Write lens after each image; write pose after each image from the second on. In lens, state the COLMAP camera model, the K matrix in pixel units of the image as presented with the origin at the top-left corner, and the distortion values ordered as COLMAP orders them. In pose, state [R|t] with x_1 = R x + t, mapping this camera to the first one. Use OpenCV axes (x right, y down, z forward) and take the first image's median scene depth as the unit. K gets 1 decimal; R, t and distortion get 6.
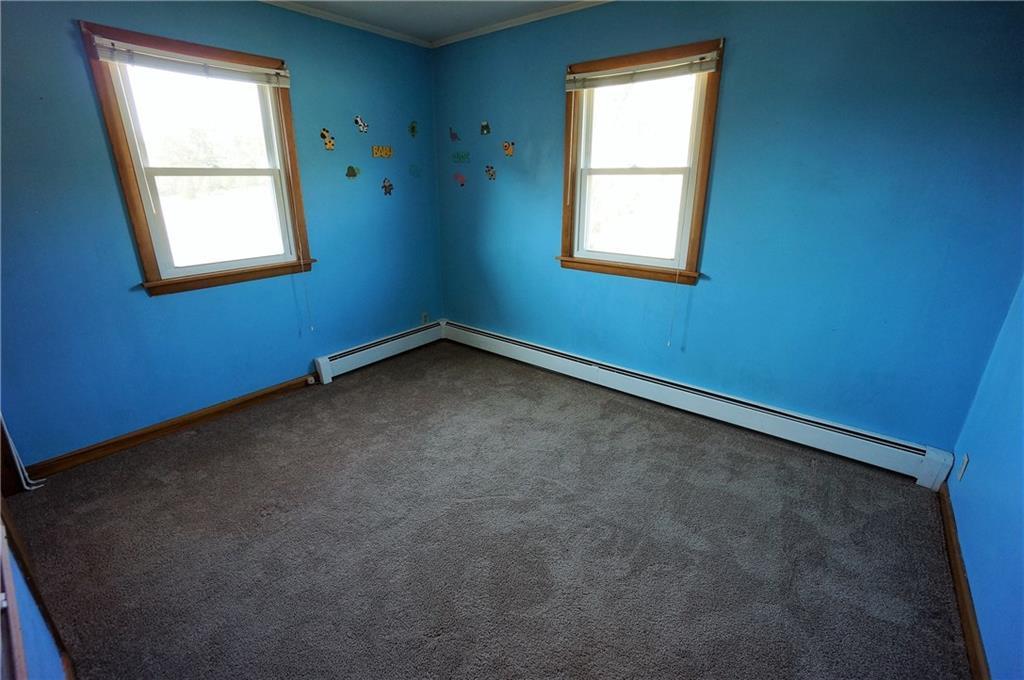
lens RADIAL K [[453.2, 0, 508.3], [0, 453.2, 342.0], [0, 0, 1]] dist [-0.061910, 0.022999]
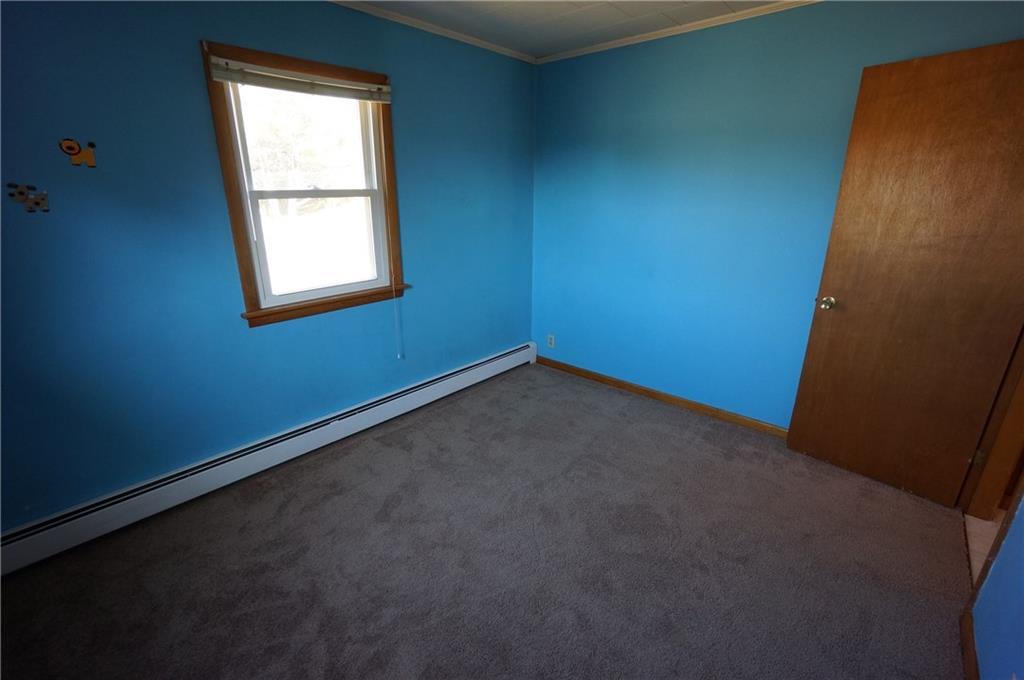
lens RADIAL K [[453.2, 0, 508.3], [0, 453.2, 342.0], [0, 0, 1]] dist [-0.061910, 0.022999]
pose [[0.057141, -0.316682, 0.946809, -0.626827], [0.334461, 0.899630, 0.280716, -0.241270], [-0.940676, 0.300631, 0.157324, 0.599960]]
